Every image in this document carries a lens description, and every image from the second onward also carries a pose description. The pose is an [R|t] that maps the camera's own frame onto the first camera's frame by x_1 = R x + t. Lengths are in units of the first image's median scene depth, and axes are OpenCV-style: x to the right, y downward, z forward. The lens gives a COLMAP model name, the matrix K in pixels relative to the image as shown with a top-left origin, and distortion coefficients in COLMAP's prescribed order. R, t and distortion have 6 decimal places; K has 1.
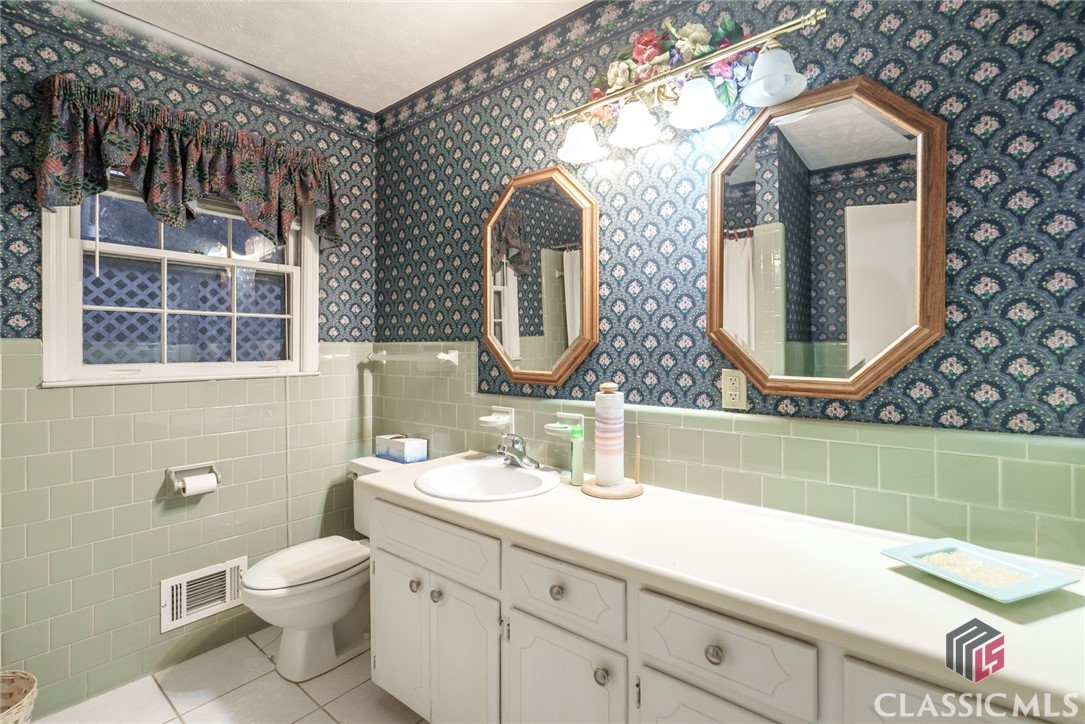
lens RADIAL K [[500.3, 0, 541.1], [0, 500.3, 352.4], [0, 0, 1]] dist [0.000742, -0.001573]
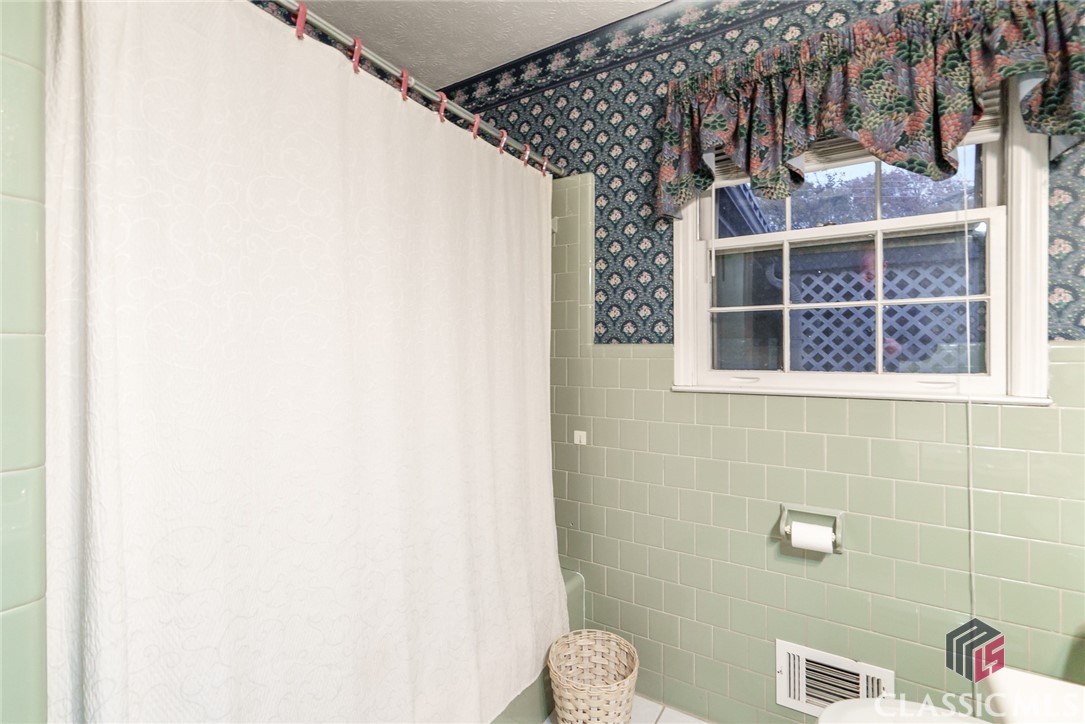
lens RADIAL K [[500.3, 0, 543.6], [0, 500.3, 356.6], [0, 0, 1]] dist [0.000742, -0.001573]
pose [[0.123477, -0.002792, -0.992343, 0.002768], [-0.014858, 0.999879, -0.004662, 0.006873], [0.992236, 0.015319, 0.123421, 0.526495]]
